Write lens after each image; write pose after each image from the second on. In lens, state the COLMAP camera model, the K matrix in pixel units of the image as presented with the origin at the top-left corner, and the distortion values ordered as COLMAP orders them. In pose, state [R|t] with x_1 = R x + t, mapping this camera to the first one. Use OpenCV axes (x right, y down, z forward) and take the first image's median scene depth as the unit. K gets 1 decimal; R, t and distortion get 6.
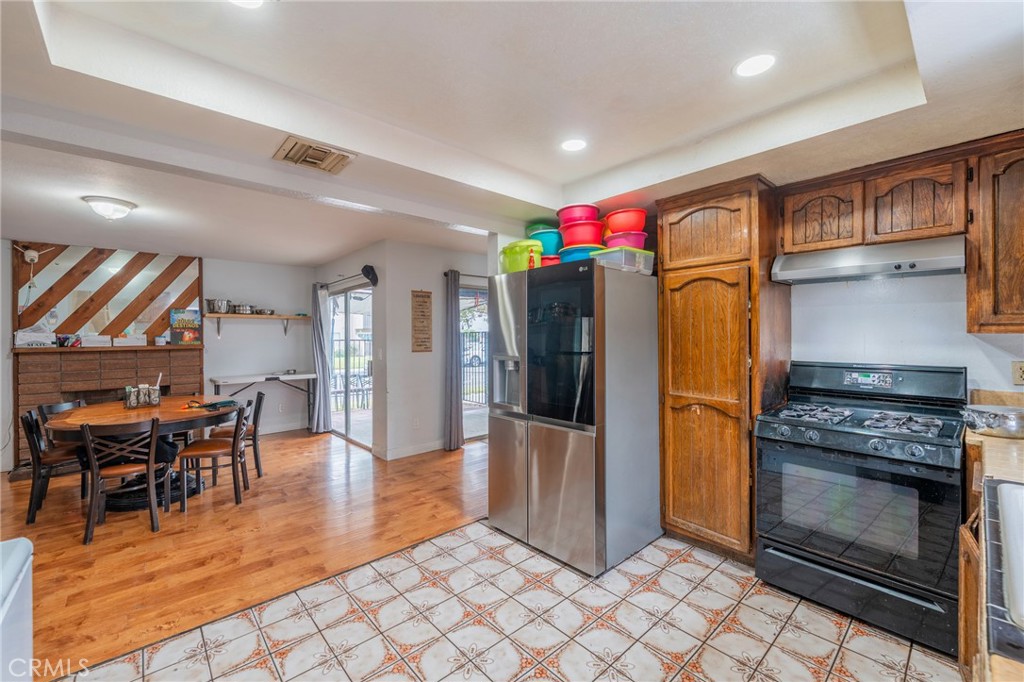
lens RADIAL K [[414.3, 0, 509.0], [0, 414.3, 335.8], [0, 0, 1]] dist [-0.005339, 0.000069]
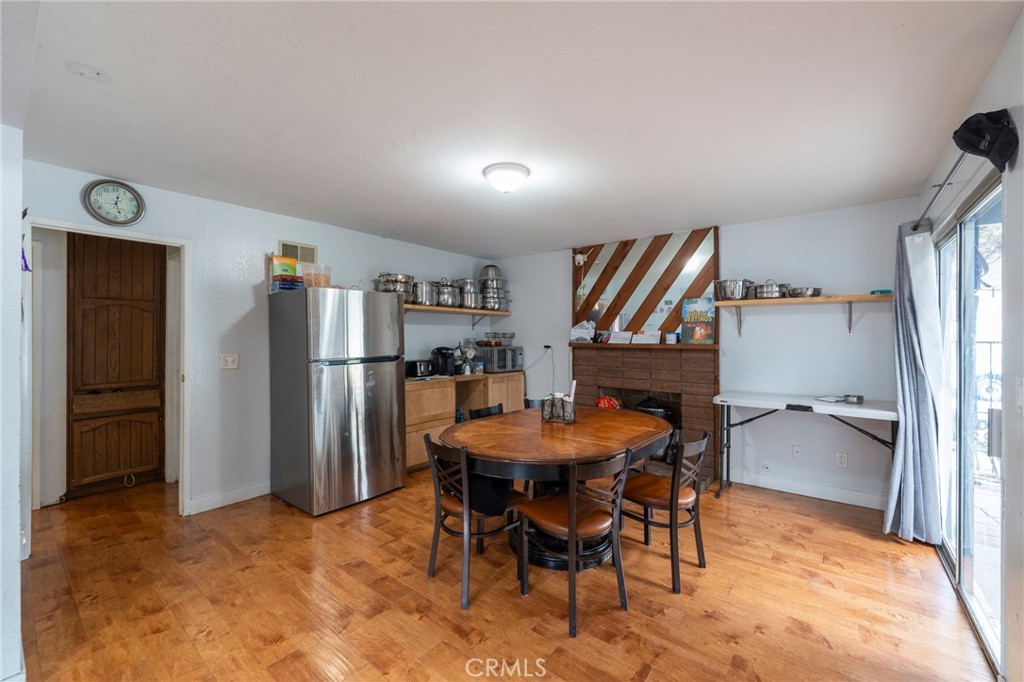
lens RADIAL K [[414.3, 0, 513.7], [0, 414.3, 333.7], [0, 0, 1]] dist [-0.005339, 0.000069]
pose [[0.176189, 0.002333, -0.984354, -0.083759], [-0.003680, 0.999992, 0.001711, 0.002598], [0.984350, 0.003321, 0.176196, 0.541166]]
